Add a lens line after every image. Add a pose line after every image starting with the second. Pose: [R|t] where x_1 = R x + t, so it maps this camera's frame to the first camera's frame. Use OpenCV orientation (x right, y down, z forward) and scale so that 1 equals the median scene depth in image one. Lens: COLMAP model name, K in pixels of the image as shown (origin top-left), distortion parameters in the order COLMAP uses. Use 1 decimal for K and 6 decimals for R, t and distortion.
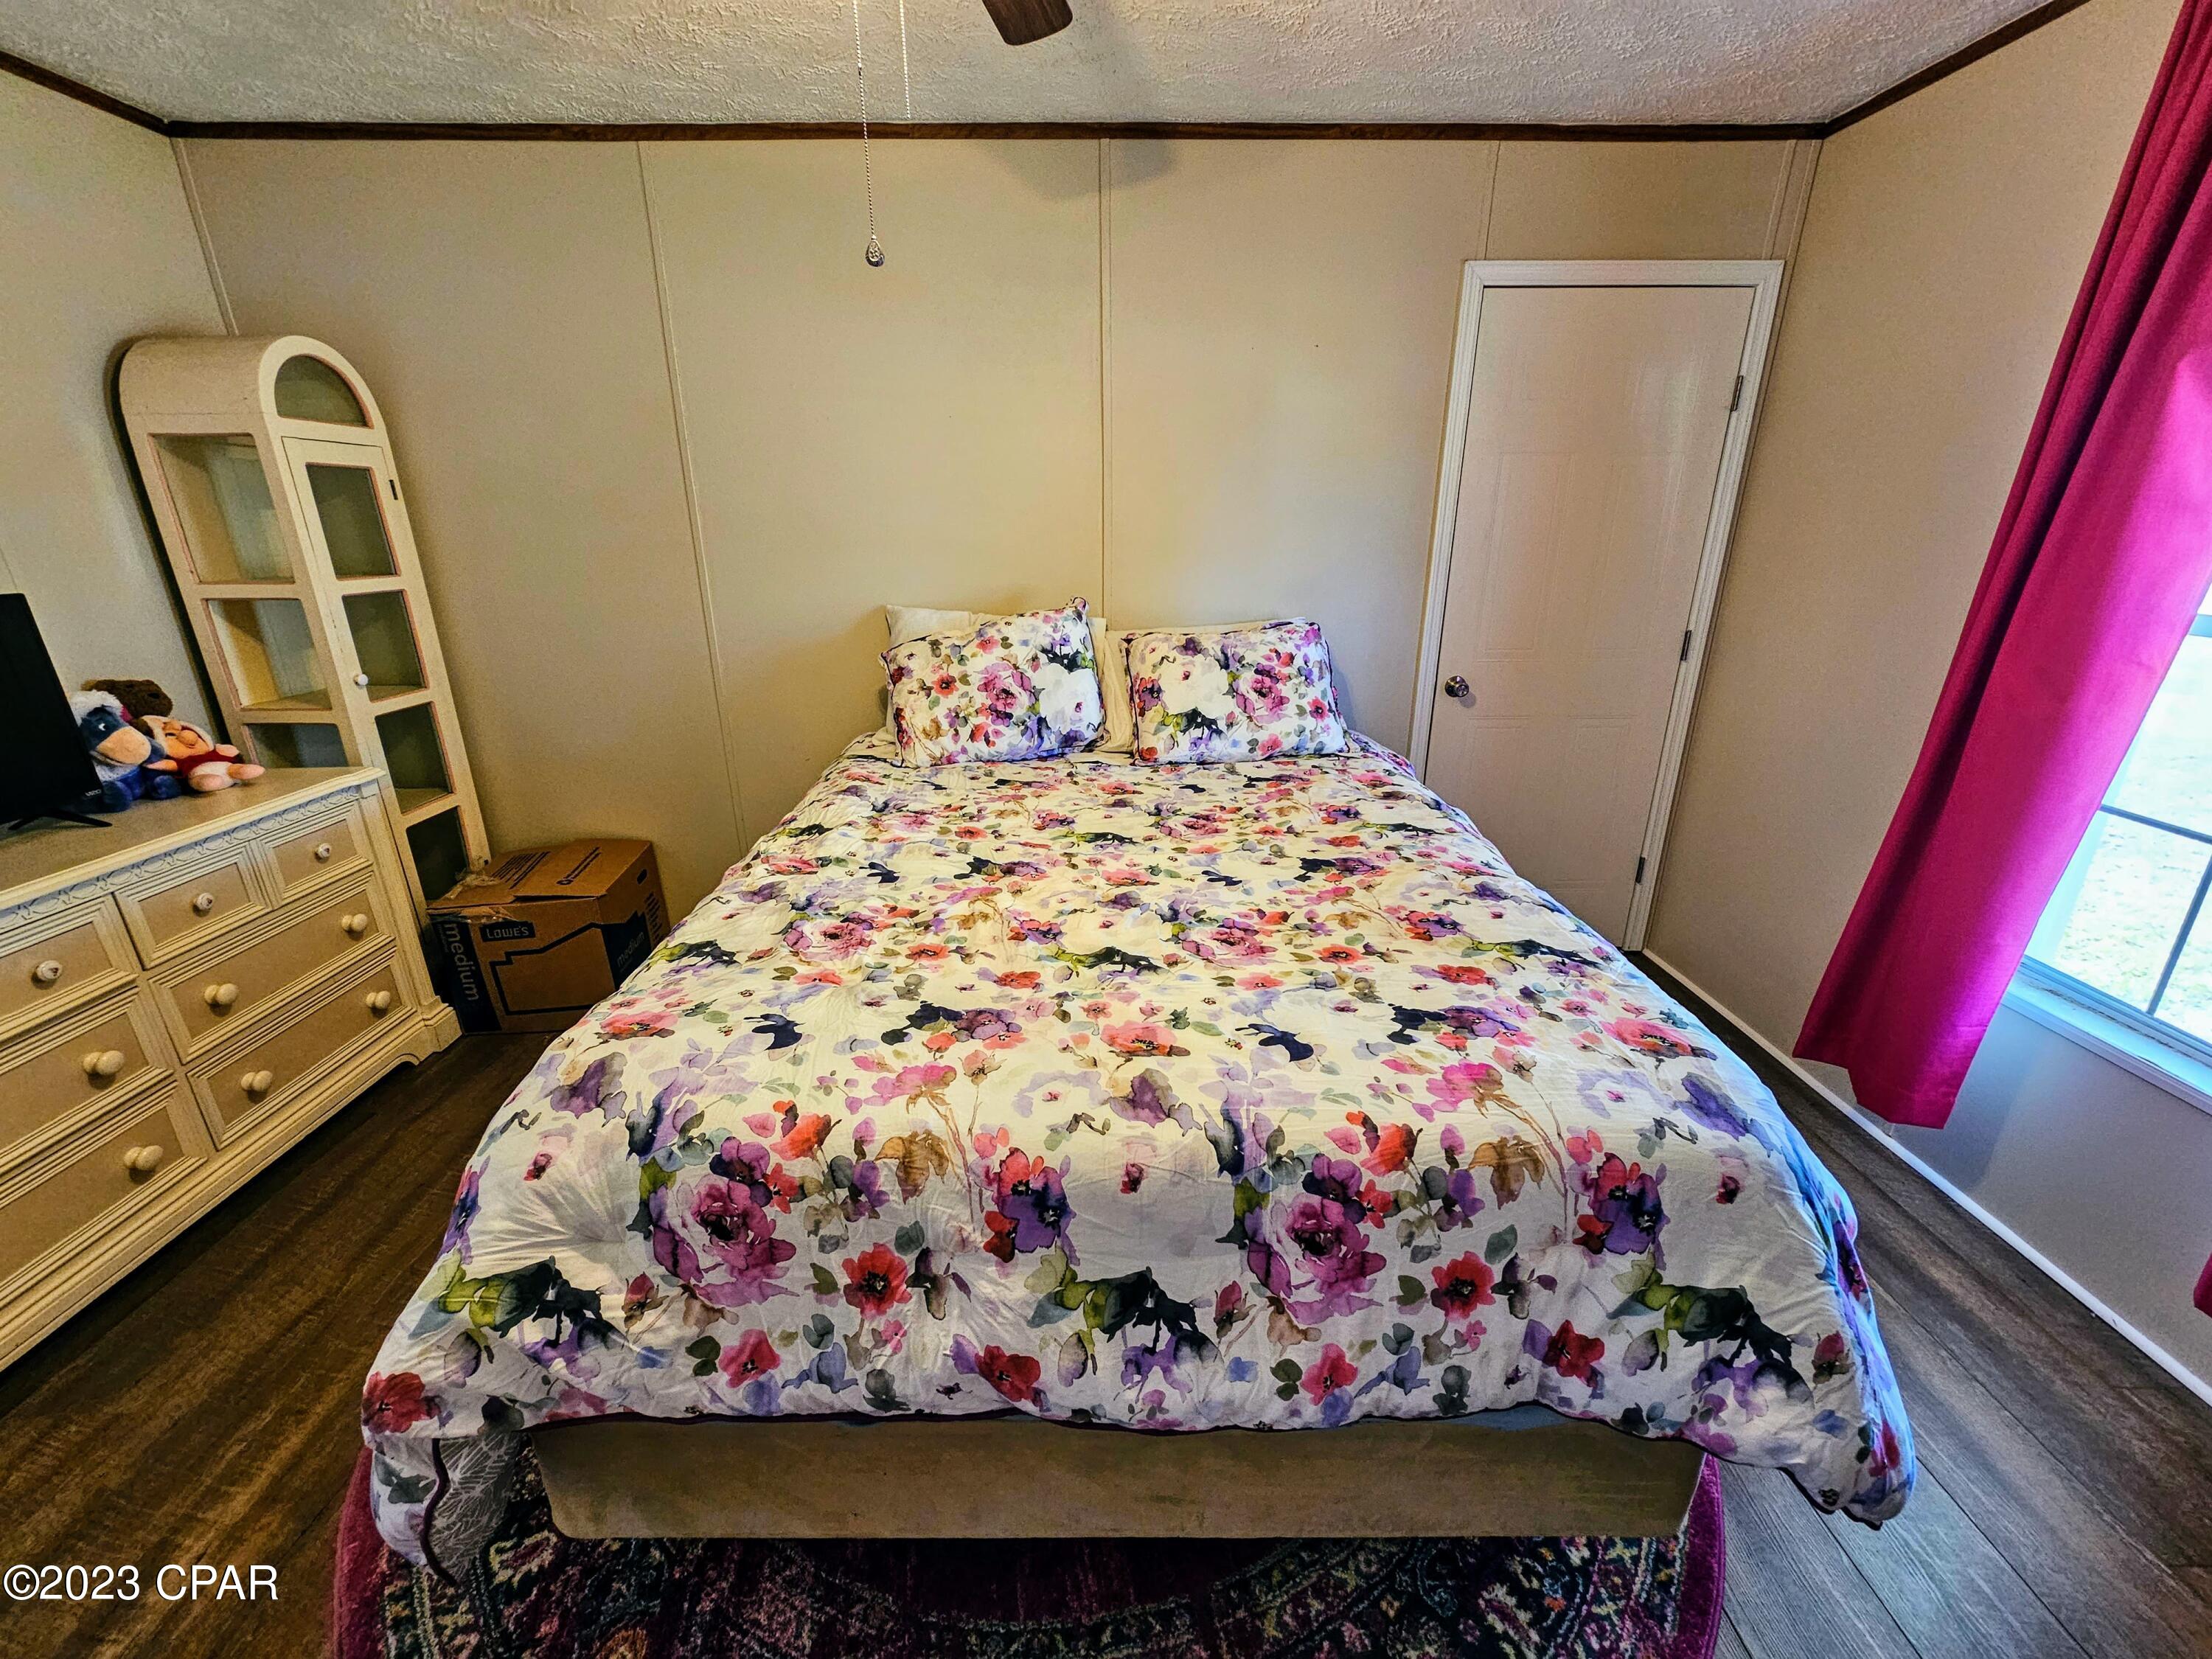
lens RADIAL K [[898.2, 0, 1098.9], [0, 898.2, 836.9], [0, 0, 1]] dist [0.000551, 0.000450]
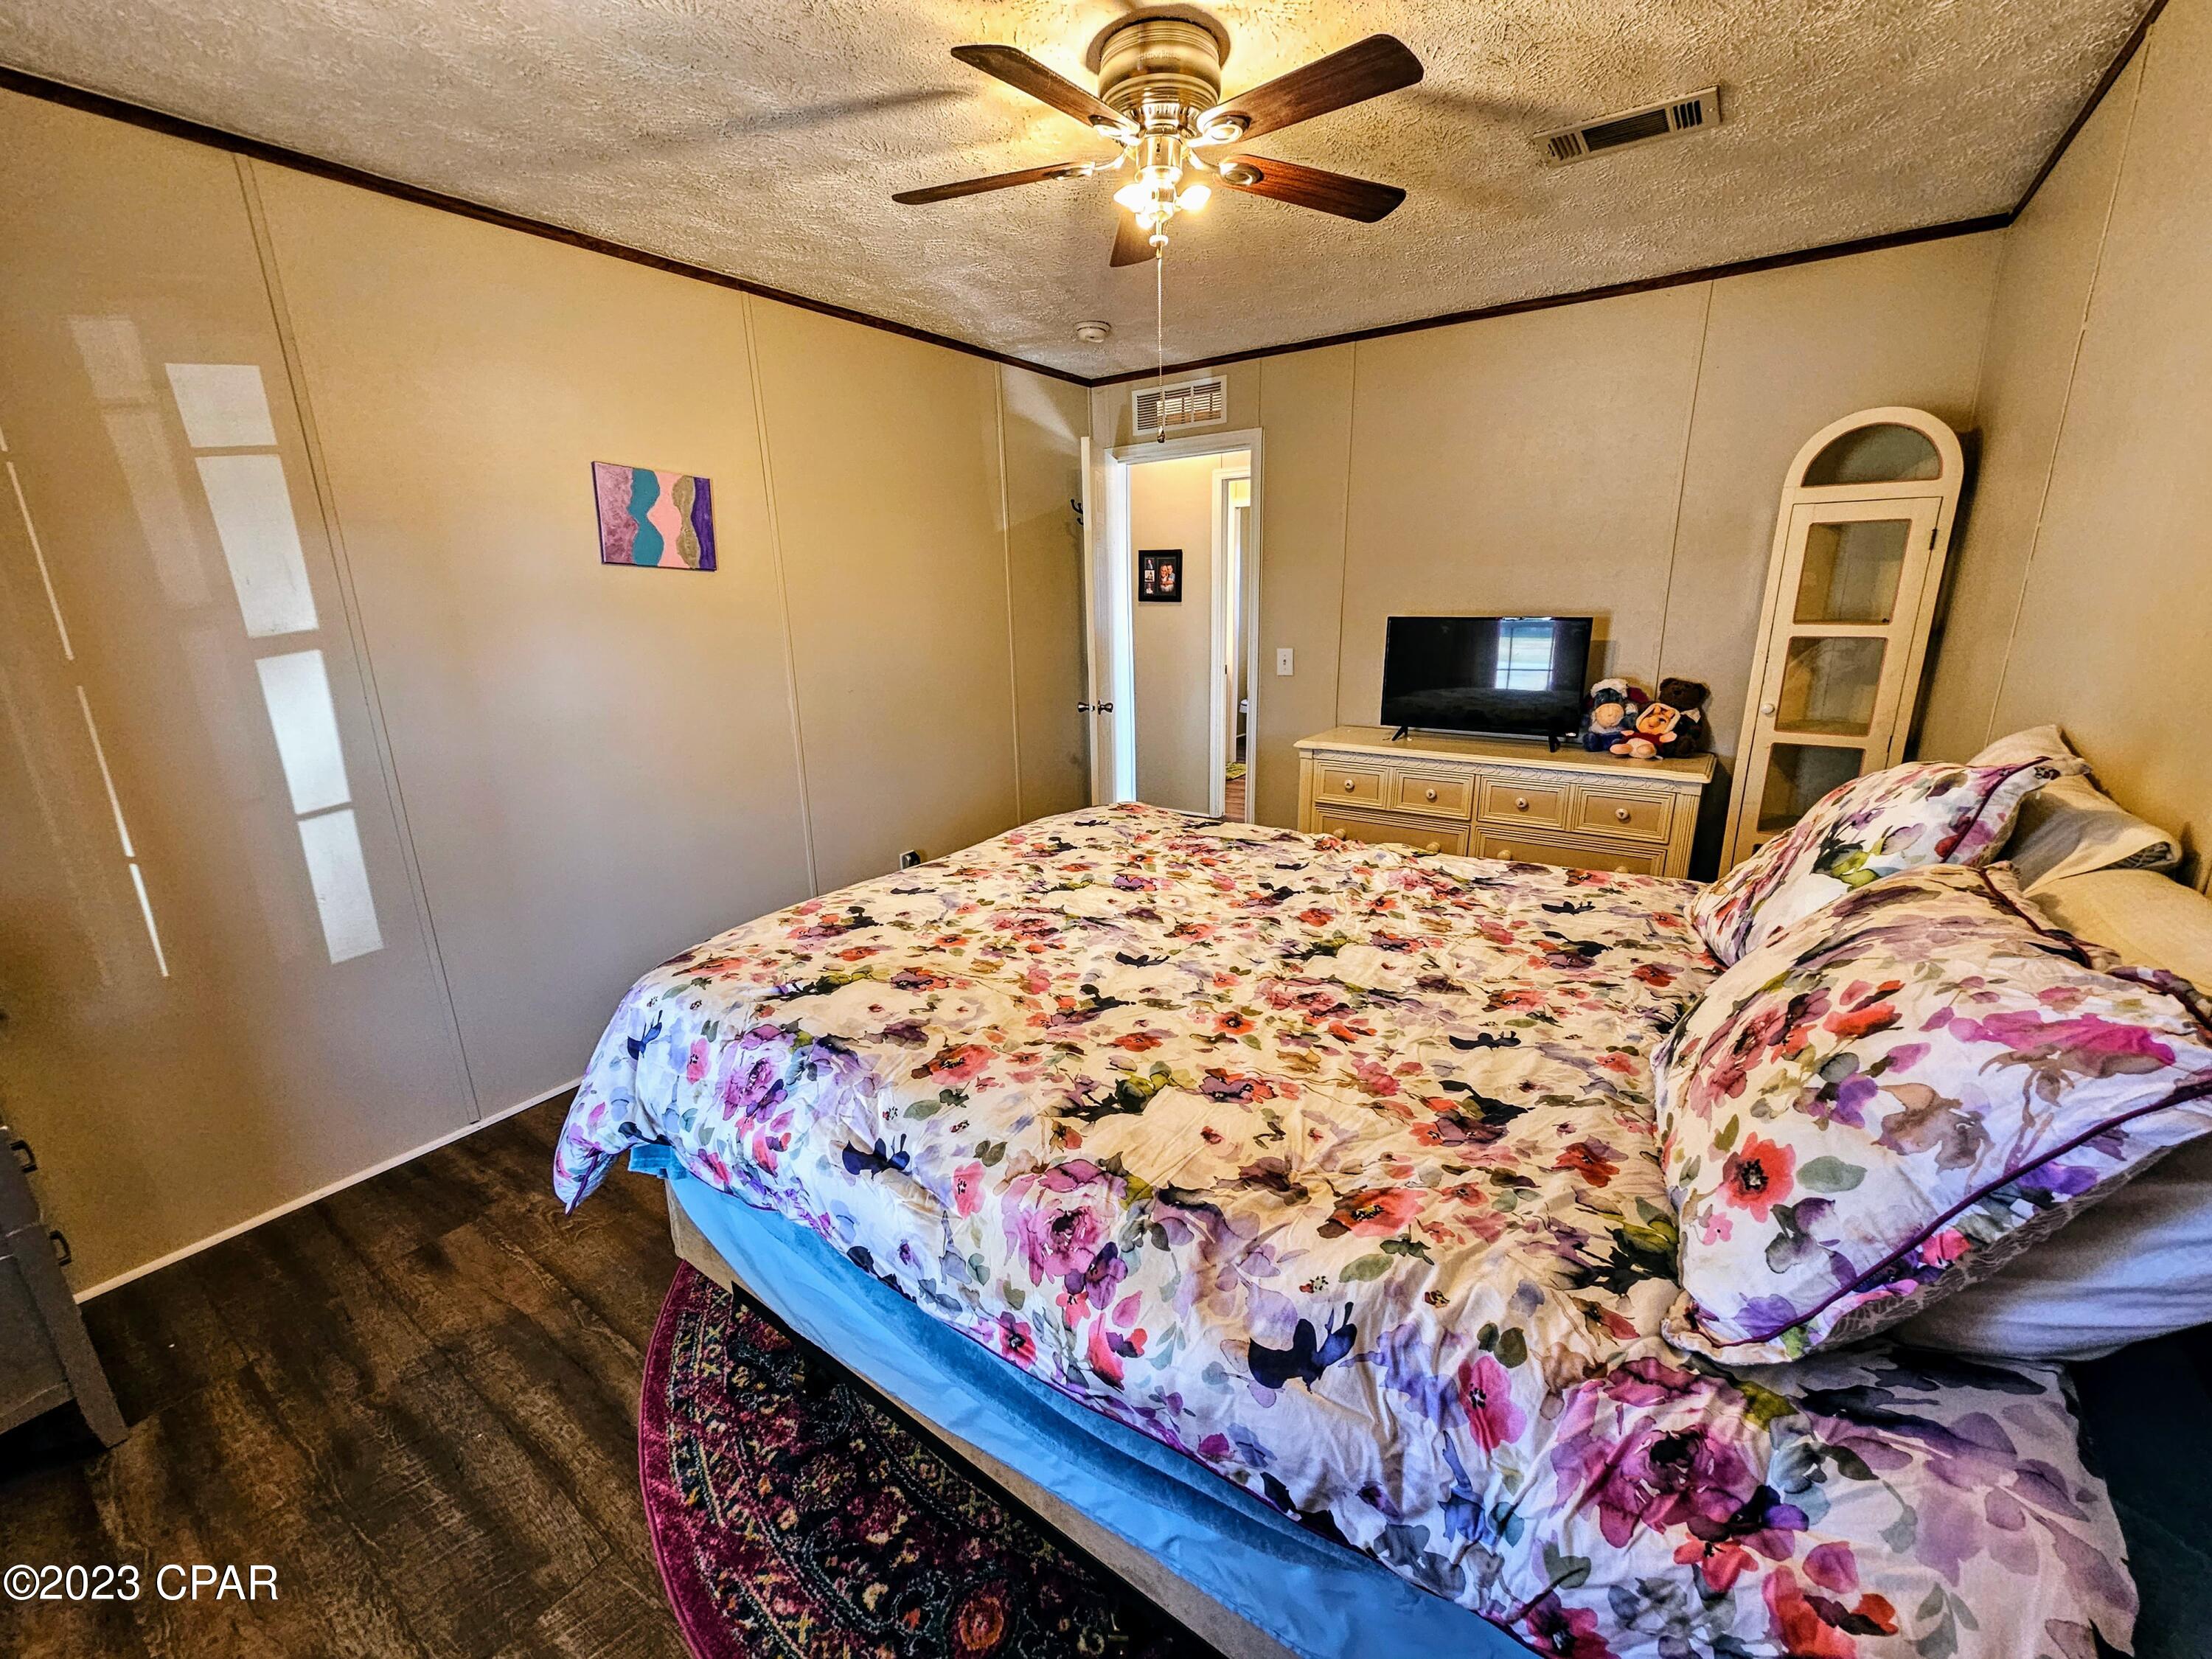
lens RADIAL K [[898.2, 0, 1098.1], [0, 898.2, 829.1], [0, 0, 1]] dist [0.000551, 0.000450]
pose [[-0.578777, 0.229725, -0.782460, 0.711616], [-0.249035, 0.863875, 0.437836, -0.389495], [0.776530, 0.448270, -0.442782, 1.073972]]
